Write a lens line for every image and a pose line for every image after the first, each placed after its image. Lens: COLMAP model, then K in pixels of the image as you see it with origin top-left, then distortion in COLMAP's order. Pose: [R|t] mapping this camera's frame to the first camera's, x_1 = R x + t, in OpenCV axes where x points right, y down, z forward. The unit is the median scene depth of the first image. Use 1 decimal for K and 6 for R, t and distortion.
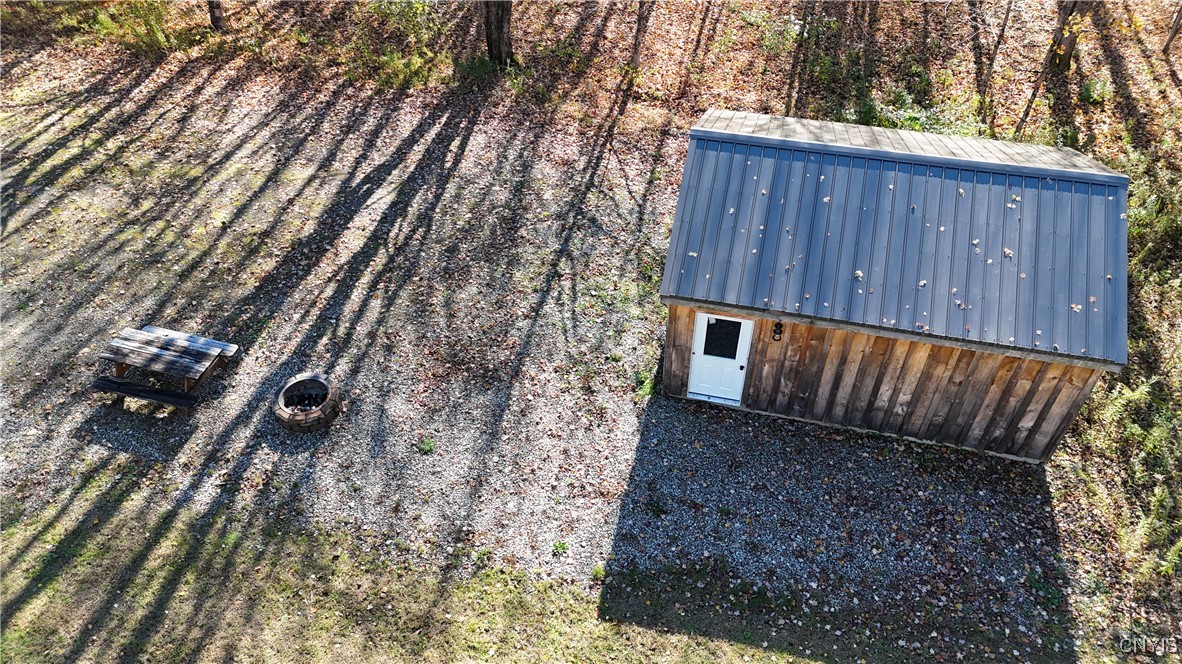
lens RADIAL K [[863.5, 0, 592.5], [0, 863.5, 336.8], [0, 0, 1]] dist [0.057382, -0.043631]
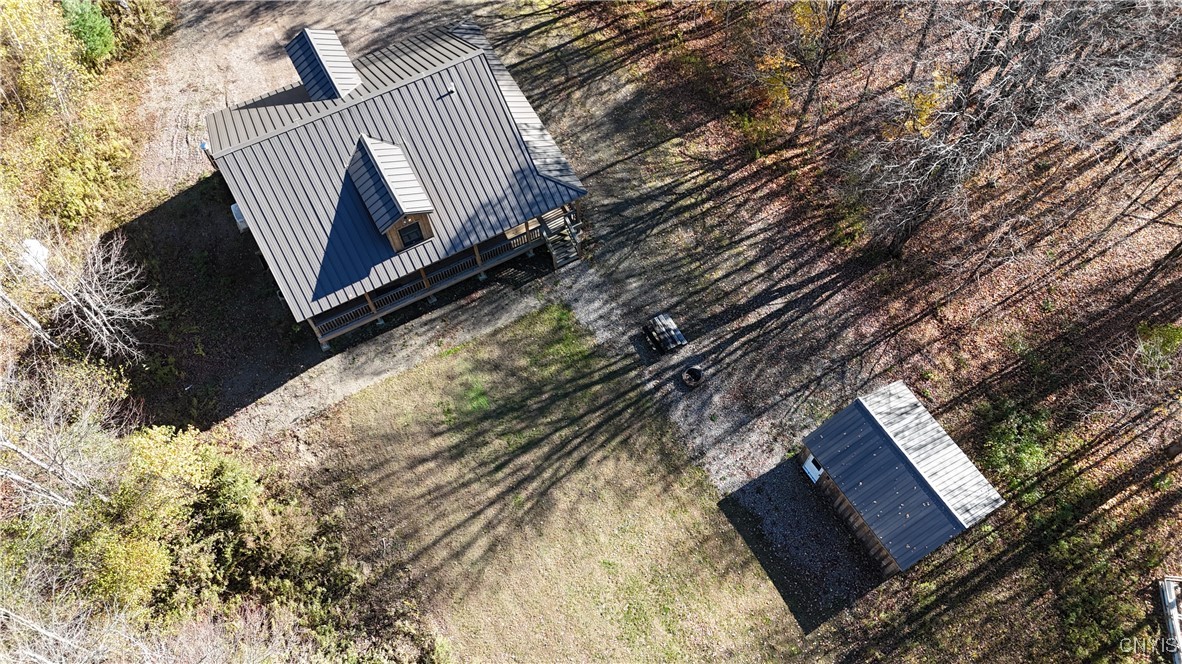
lens RADIAL K [[863.5, 0, 590.3], [0, 863.5, 333.3], [0, 0, 1]] dist [0.057382, -0.043631]
pose [[0.697859, 0.629354, -0.341914, 0.249998], [-0.496092, 0.769057, 0.403044, -0.802812], [0.516609, -0.111647, 0.848911, -1.241295]]
